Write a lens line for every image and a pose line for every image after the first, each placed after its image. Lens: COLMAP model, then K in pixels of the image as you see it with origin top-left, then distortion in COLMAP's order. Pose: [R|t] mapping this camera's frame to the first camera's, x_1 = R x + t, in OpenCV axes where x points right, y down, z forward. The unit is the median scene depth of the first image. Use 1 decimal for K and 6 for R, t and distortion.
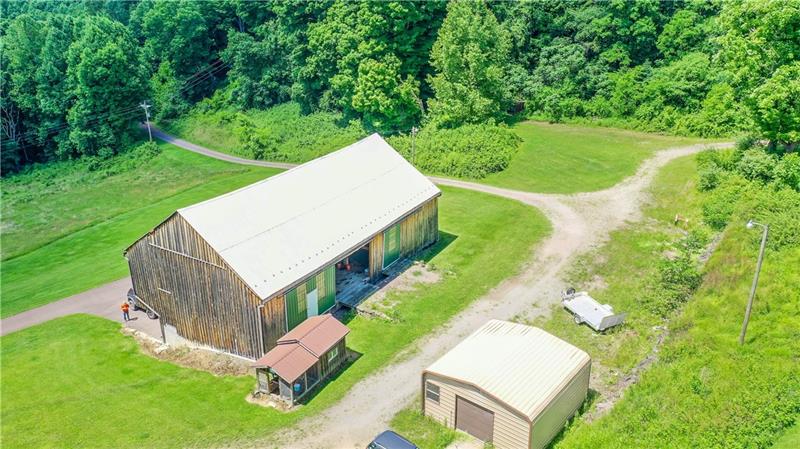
lens RADIAL K [[633.6, 0, 400.0], [0, 633.6, 224.5], [0, 0, 1]] dist [0.004861, 0.009230]
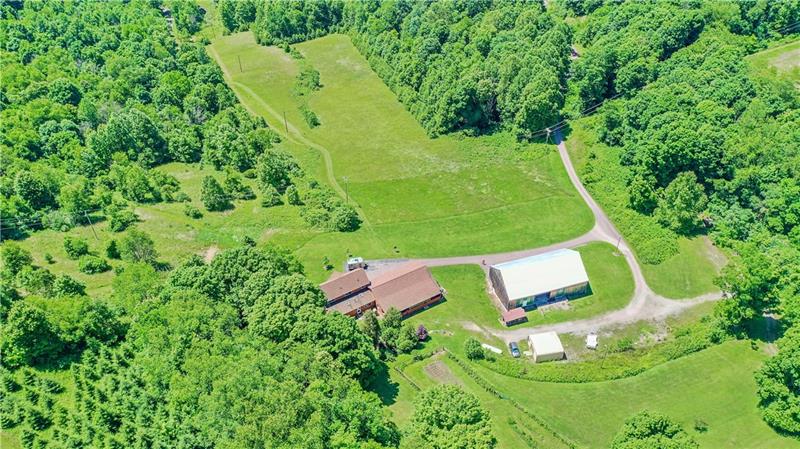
lens RADIAL K [[633.6, 0, 400.0], [0, 633.6, 224.5], [0, 0, 1]] dist [0.004861, 0.009230]
pose [[0.746936, 0.428571, -0.508344, 0.935071], [-0.233839, 0.885026, 0.402551, -1.488774], [0.622419, -0.181810, 0.761275, -2.079890]]
